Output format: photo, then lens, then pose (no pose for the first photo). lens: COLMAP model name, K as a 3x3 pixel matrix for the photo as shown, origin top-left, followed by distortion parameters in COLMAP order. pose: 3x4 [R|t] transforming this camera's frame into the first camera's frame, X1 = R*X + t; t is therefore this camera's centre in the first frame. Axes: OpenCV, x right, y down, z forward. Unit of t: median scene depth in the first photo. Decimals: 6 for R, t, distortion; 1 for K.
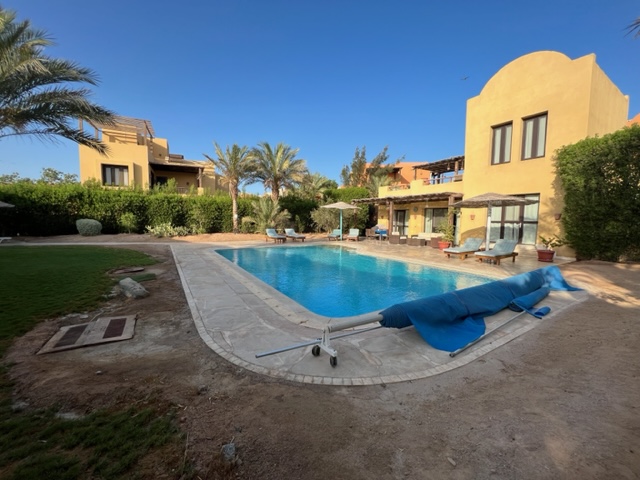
lens RADIAL K [[255.9, 0, 320.3], [0, 255.9, 238.9], [0, 0, 1]] dist [-0.001062, 0.000558]
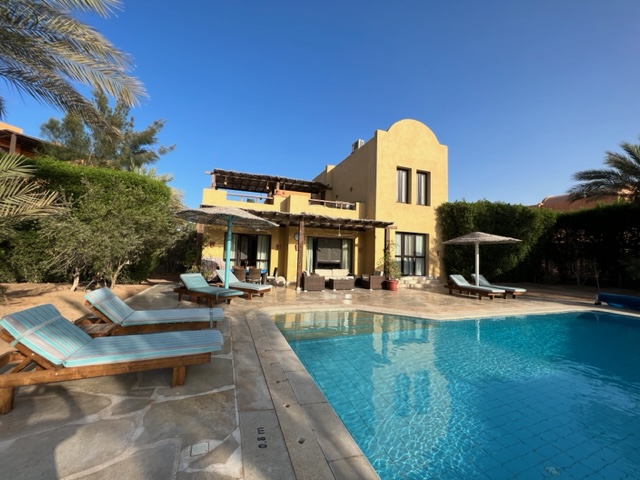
lens RADIAL K [[255.9, 0, 320.0], [0, 255.9, 236.7], [0, 0, 1]] dist [-0.001062, 0.000558]
pose [[0.195437, 0.061206, 0.978805, -0.339403], [0.043919, 0.996503, -0.071082, -0.070859], [-0.979732, 0.056881, 0.192065, 0.919642]]
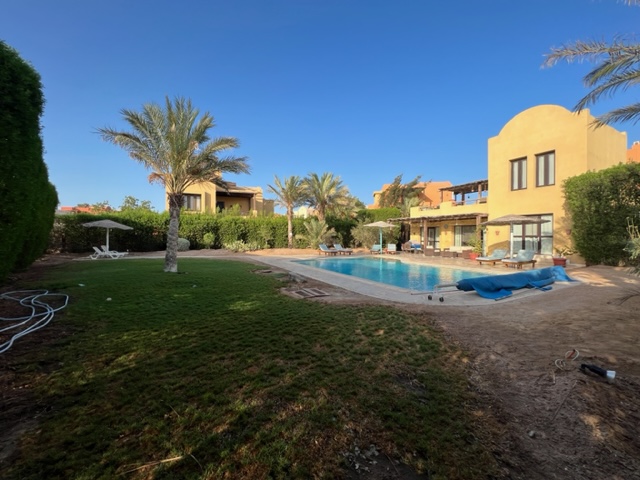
lens RADIAL K [[255.9, 0, 319.1], [0, 255.9, 239.1], [0, 0, 1]] dist [-0.001062, 0.000558]
pose [[0.997775, -0.010548, -0.065825, -0.148087], [0.006280, 0.997884, -0.064709, 0.015687], [0.066369, 0.064152, 0.995731, -0.228647]]
